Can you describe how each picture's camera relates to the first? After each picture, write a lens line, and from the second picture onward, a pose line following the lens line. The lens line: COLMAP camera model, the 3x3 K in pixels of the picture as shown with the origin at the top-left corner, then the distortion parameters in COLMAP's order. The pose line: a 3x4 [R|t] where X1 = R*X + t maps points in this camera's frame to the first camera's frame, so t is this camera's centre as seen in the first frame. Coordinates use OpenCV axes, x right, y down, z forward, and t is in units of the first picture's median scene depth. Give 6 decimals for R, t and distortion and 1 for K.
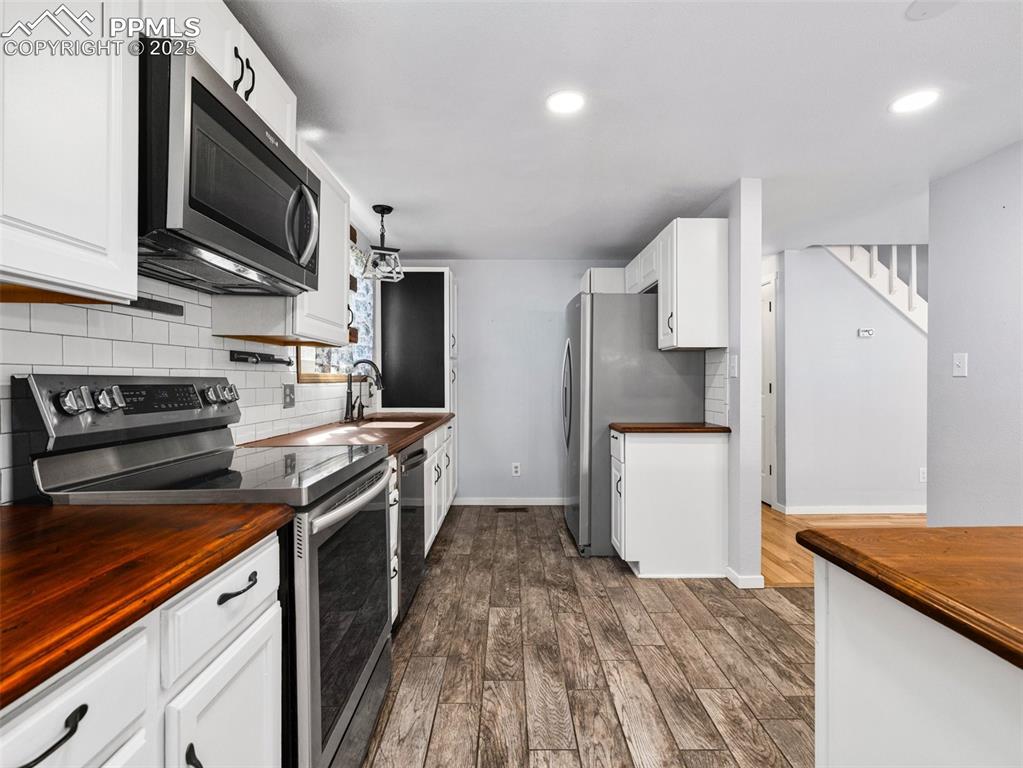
lens RADIAL K [[489.5, 0, 507.3], [0, 489.5, 378.7], [0, 0, 1]] dist [-0.005868, 0.001388]
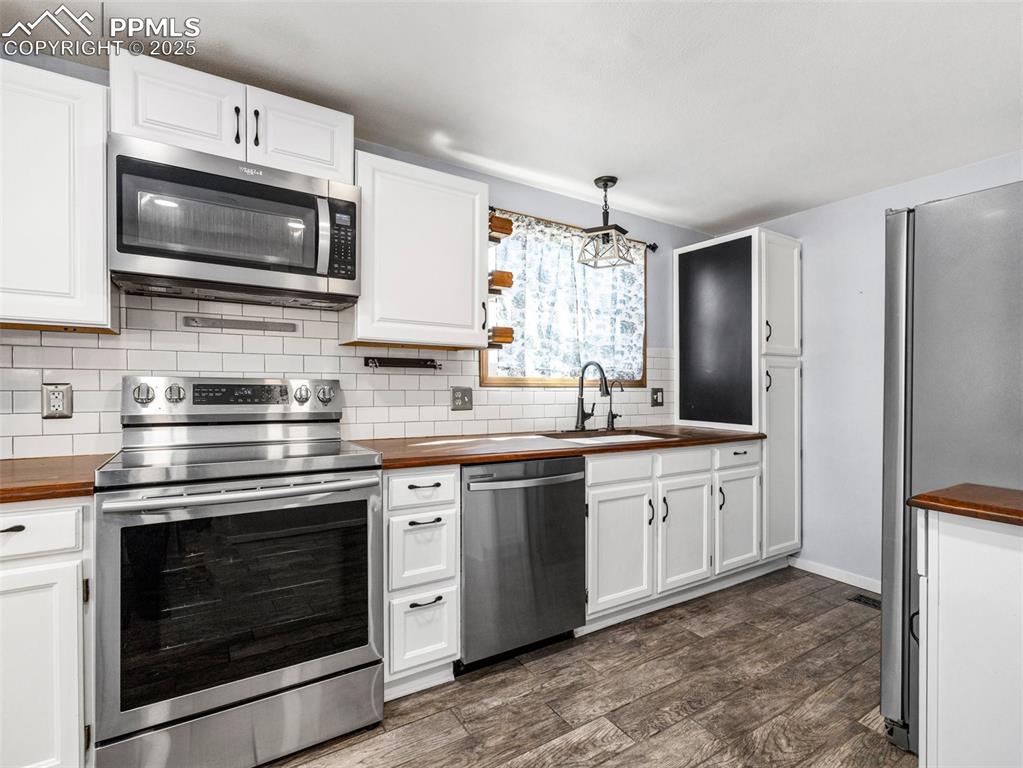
lens RADIAL K [[489.5, 0, 509.7], [0, 489.5, 388.7], [0, 0, 1]] dist [-0.005868, 0.001388]
pose [[0.531233, 0.011265, -0.847151, 0.407706], [-0.007984, 0.999934, 0.008291, 0.003467], [0.847188, 0.002359, 0.531288, 0.454811]]
